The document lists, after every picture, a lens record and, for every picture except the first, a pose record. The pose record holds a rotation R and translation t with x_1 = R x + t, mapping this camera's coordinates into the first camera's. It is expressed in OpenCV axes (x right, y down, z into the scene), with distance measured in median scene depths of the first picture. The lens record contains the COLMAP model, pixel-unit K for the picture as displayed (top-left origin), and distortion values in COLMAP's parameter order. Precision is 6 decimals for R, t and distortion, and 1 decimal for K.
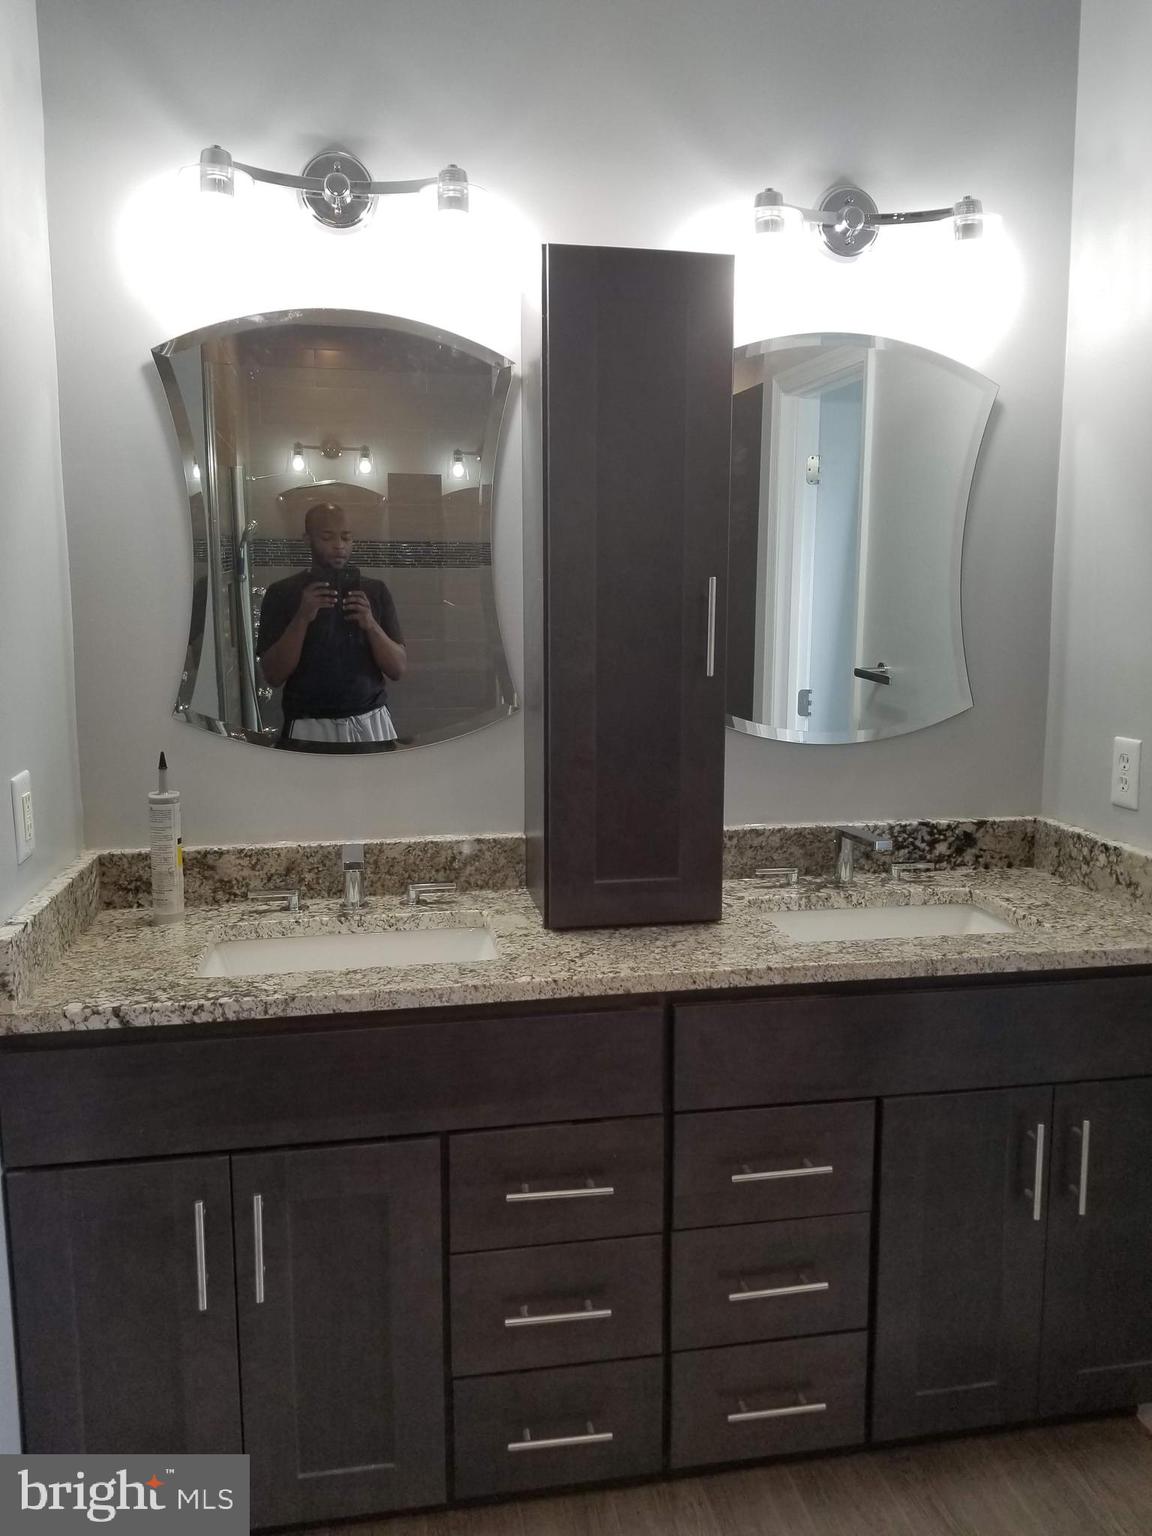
lens RADIAL K [[1214.5, 0, 575.0], [0, 1214.5, 764.7], [0, 0, 1]] dist [0.014598, -0.029235]
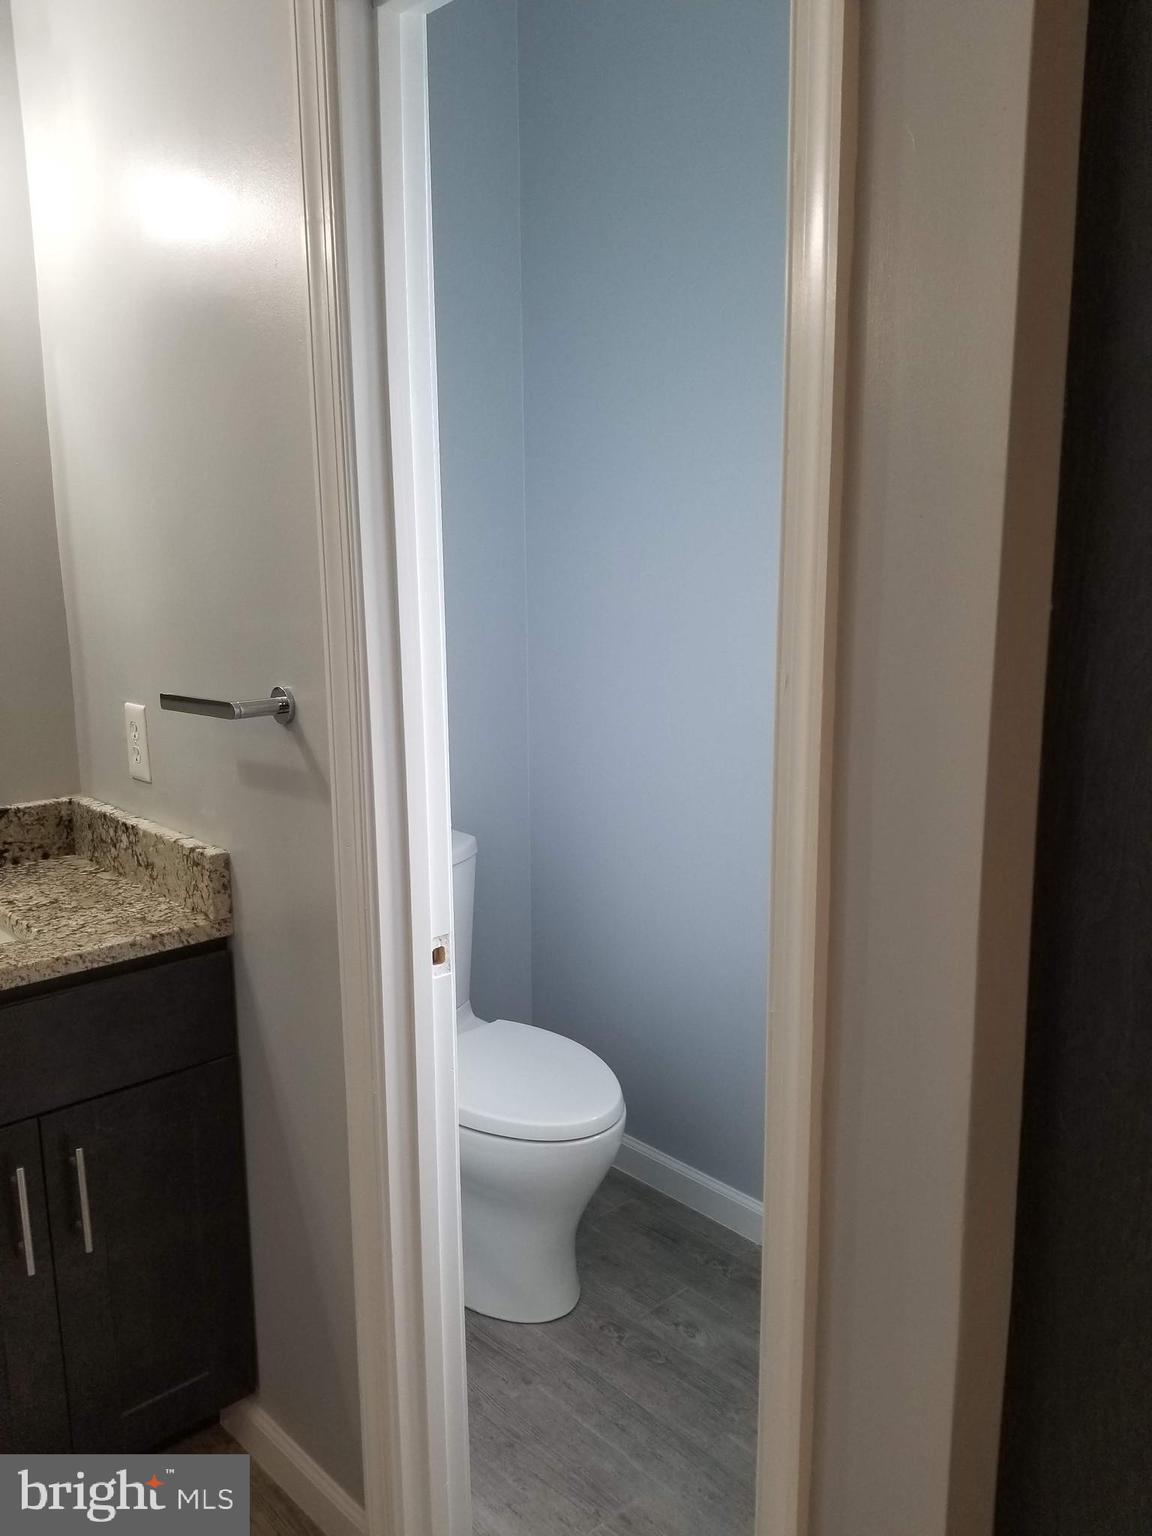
lens RADIAL K [[1214.5, 0, 579.9], [0, 1214.5, 774.6], [0, 0, 1]] dist [0.014598, -0.029235]
pose [[0.840312, -0.105775, 0.531684, 0.231740], [0.081722, 0.994288, 0.068648, -0.004226], [-0.535909, -0.014235, 0.844156, 0.059831]]
